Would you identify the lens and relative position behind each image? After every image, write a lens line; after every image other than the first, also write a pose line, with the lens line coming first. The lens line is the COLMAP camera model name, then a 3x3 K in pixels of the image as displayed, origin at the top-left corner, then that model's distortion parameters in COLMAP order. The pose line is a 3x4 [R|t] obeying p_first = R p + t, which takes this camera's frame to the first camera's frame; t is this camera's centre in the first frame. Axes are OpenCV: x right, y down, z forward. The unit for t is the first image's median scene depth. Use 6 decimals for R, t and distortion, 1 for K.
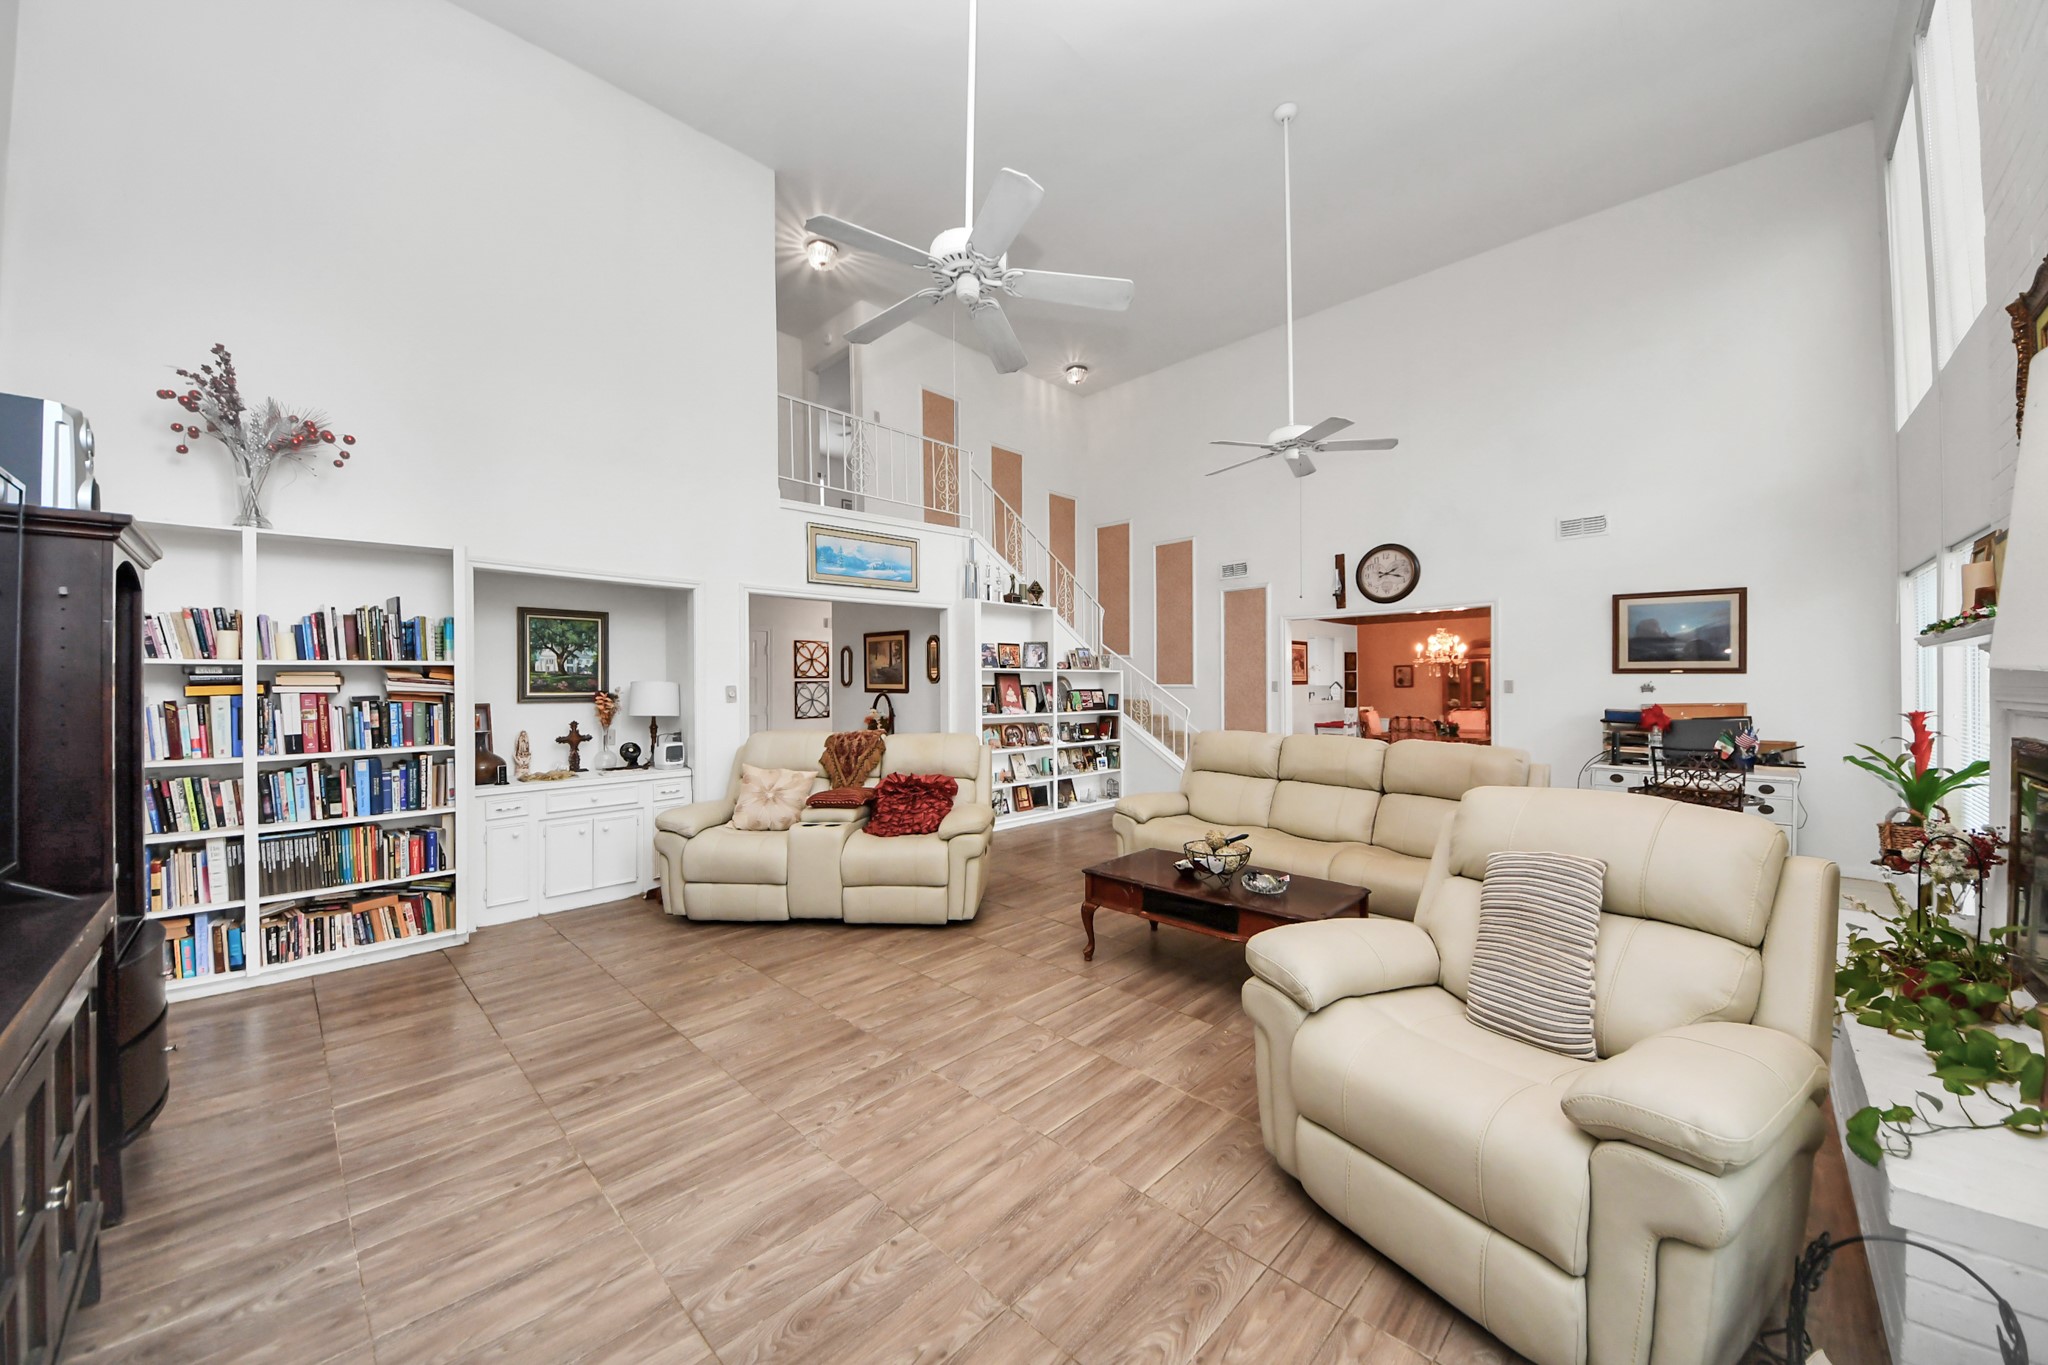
lens RADIAL K [[722.4, 0, 1017.9], [0, 722.4, 687.6], [0, 0, 1]] dist [0.043033, -0.027212]
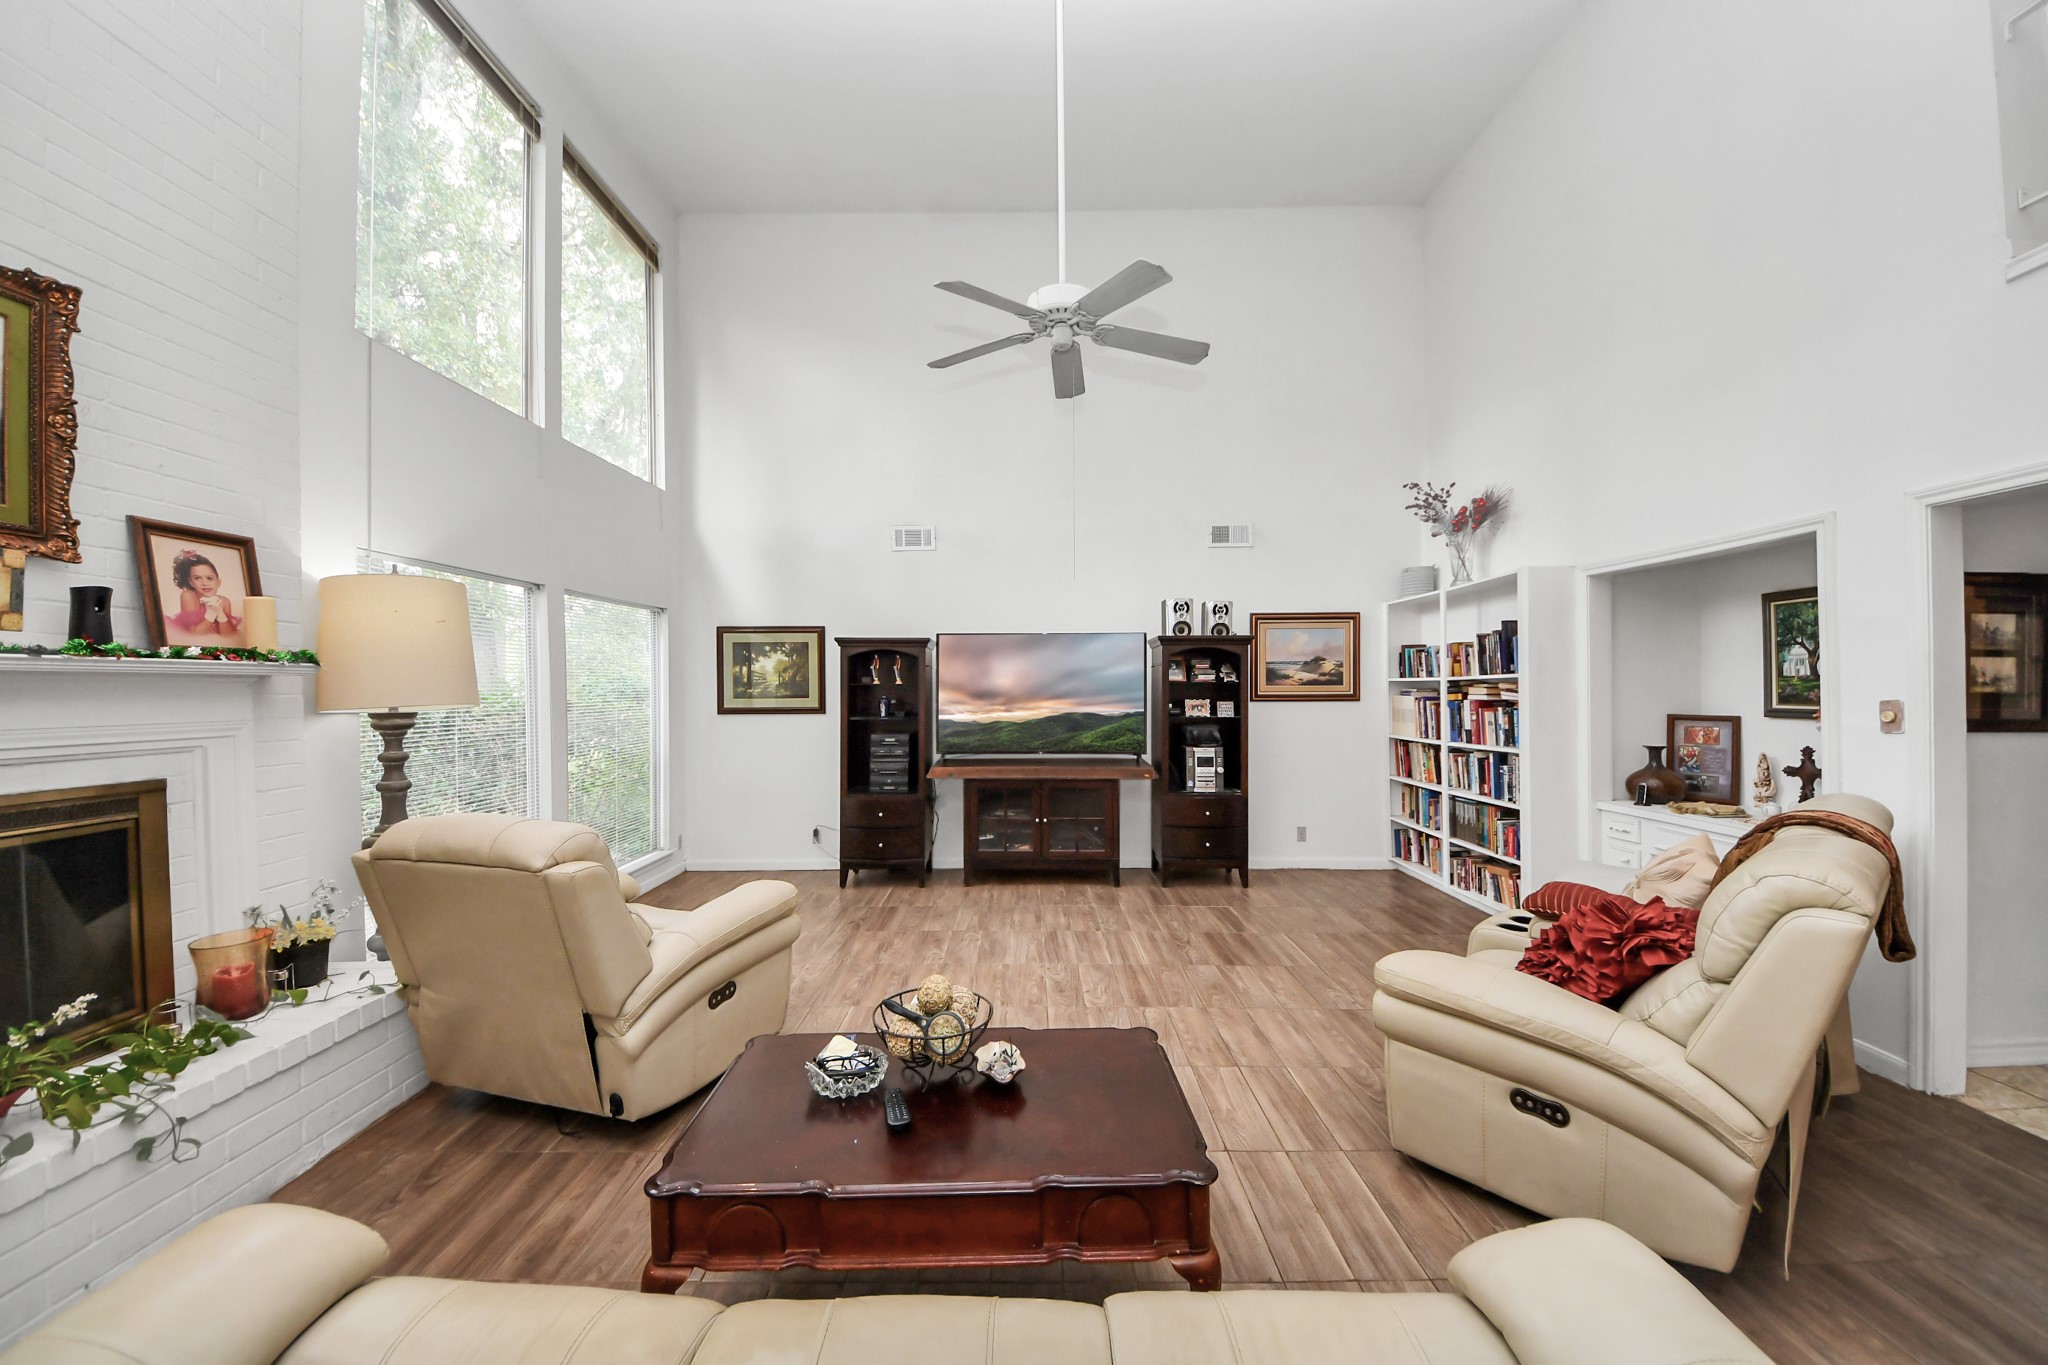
lens RADIAL K [[732.8, 0, 1019.2], [0, 732.8, 686.7], [0, 0, 1]] dist [0.058588, -0.028692]
pose [[-0.720751, 0.007739, -0.693151, 0.426675], [0.007038, 0.999968, 0.003846, -0.019528], [0.693158, -0.002106, -0.720782, 0.998435]]
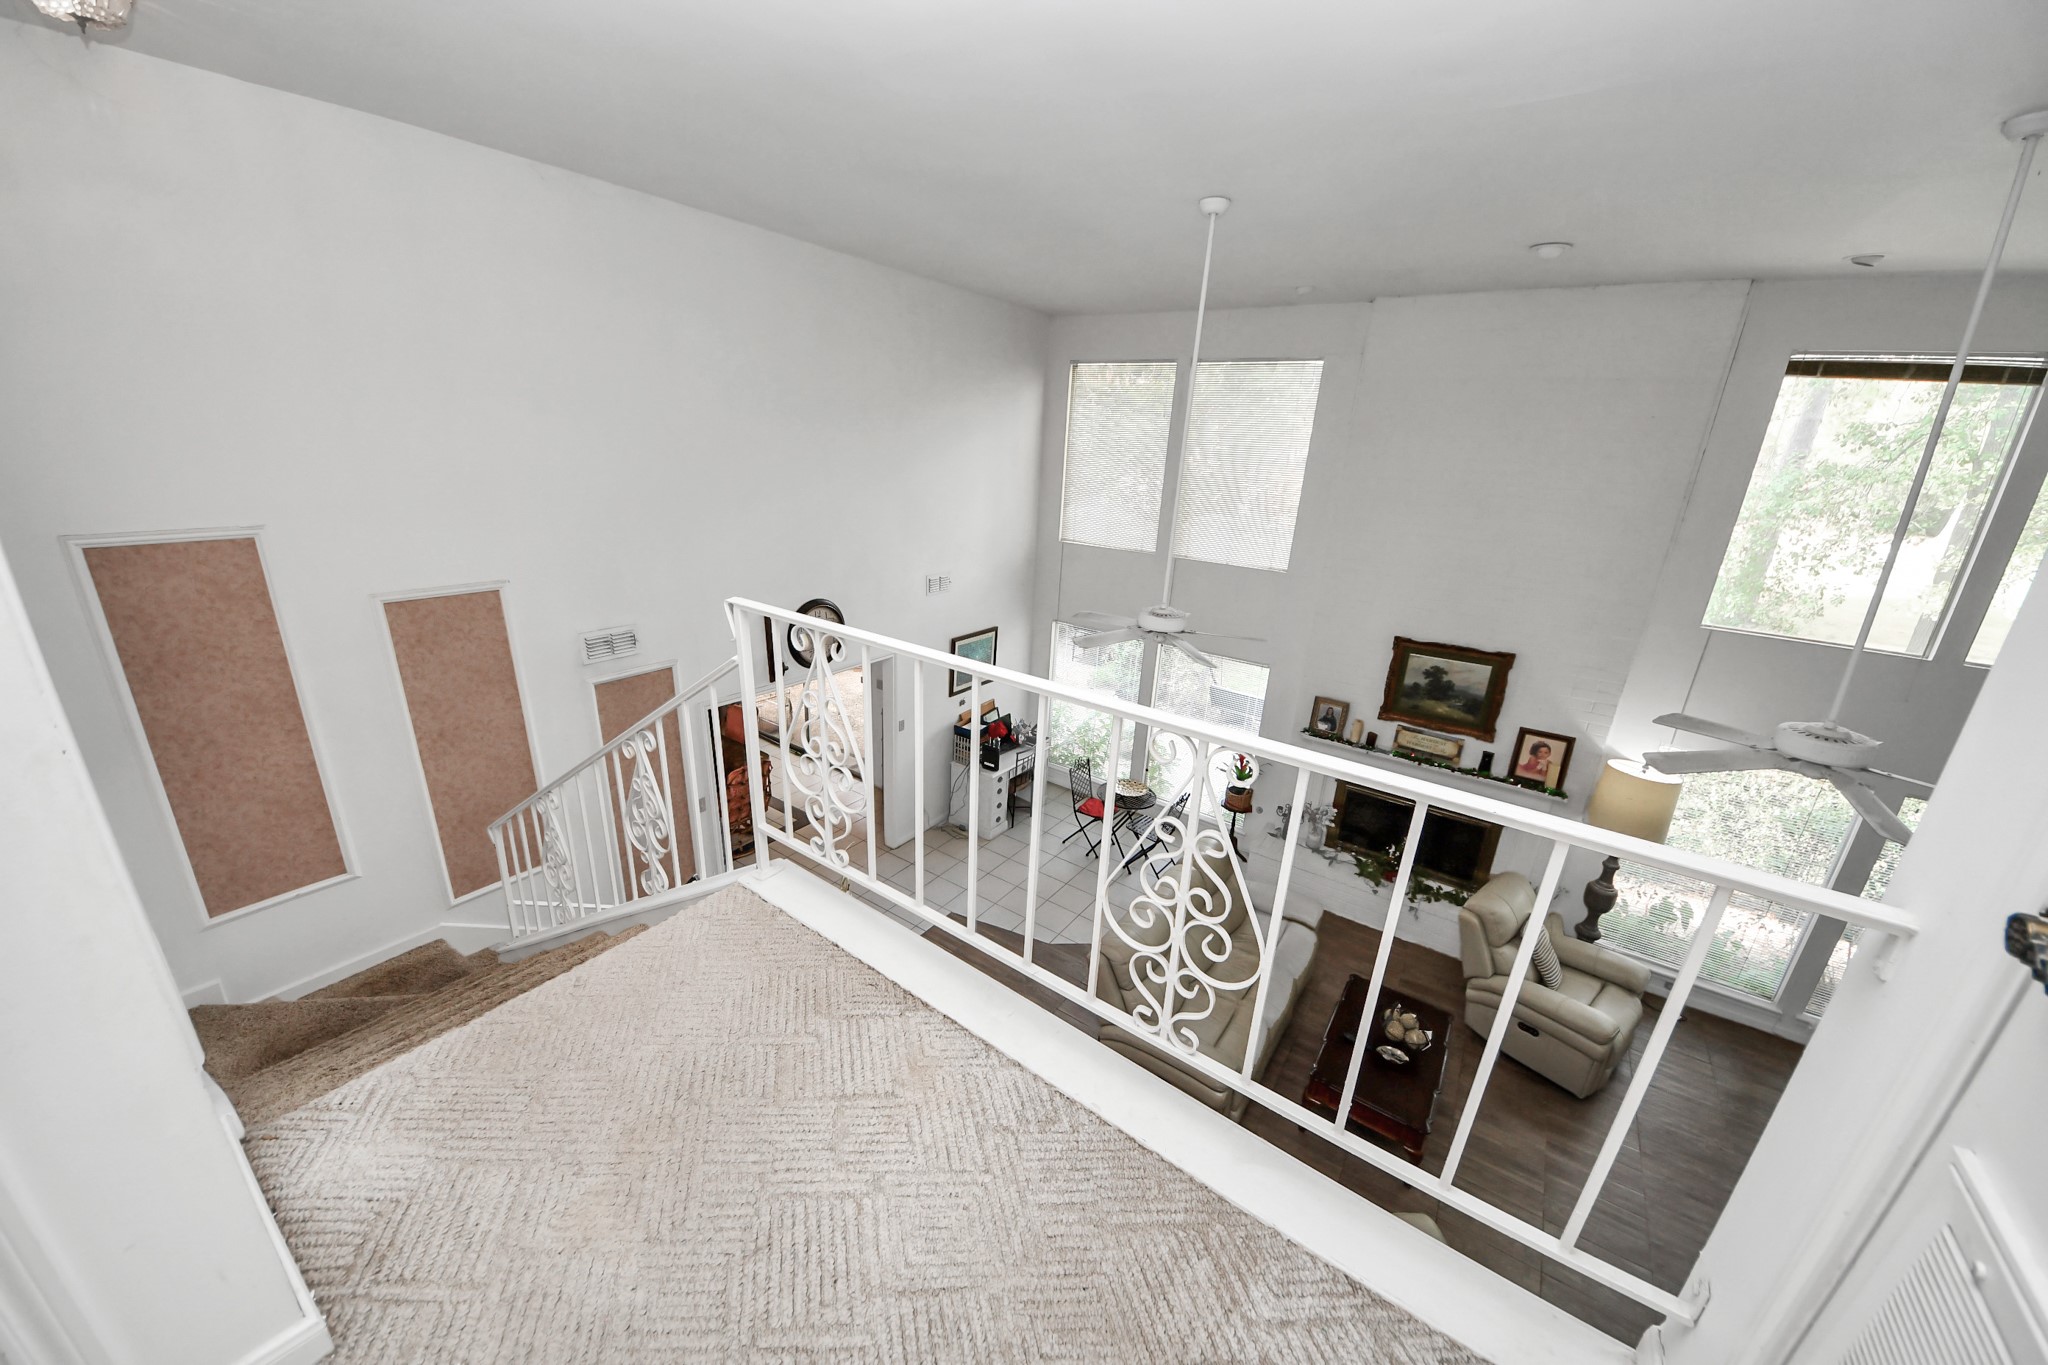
lens RADIAL K [[722.4, 0, 1017.9], [0, 722.4, 687.6], [0, 0, 1]] dist [0.043033, -0.027212]
pose [[-0.162206, -0.325388, 0.931564, -0.470002], [-0.041150, 0.945476, 0.323082, -0.542015], [-0.985898, 0.014072, -0.166752, 1.315545]]
